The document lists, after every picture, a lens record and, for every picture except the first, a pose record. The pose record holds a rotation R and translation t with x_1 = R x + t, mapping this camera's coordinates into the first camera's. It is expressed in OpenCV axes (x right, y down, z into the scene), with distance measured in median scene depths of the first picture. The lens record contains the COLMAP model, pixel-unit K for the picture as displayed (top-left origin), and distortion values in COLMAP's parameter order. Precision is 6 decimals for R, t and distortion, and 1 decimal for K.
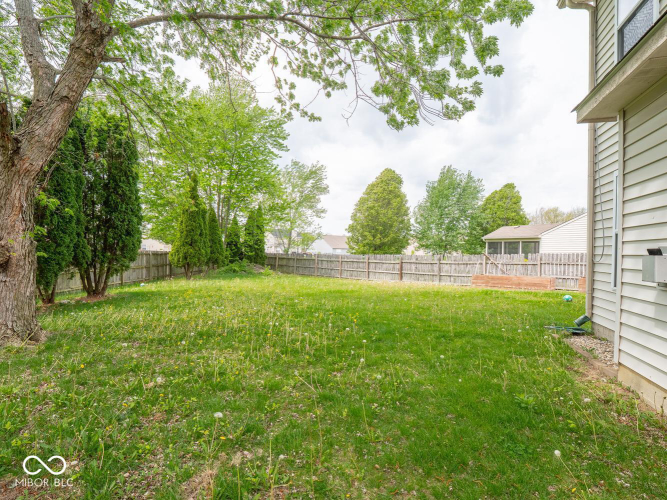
lens RADIAL K [[328.0, 0, 337.9], [0, 328.0, 252.9], [0, 0, 1]] dist [-0.015309, 0.000307]
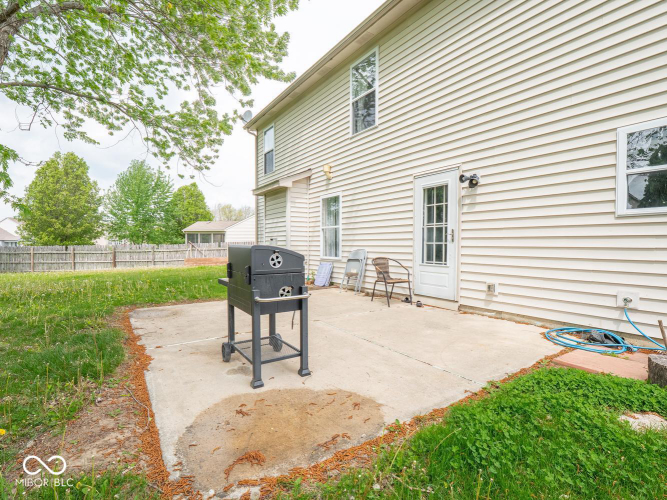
lens RADIAL K [[328.0, 0, 333.4], [0, 328.0, 259.5], [0, 0, 1]] dist [-0.015309, 0.000307]
pose [[0.624728, -0.043457, 0.779632, -0.160450], [0.006970, 0.998721, 0.050084, 0.004867], [-0.780811, -0.025855, 0.624232, -0.201881]]
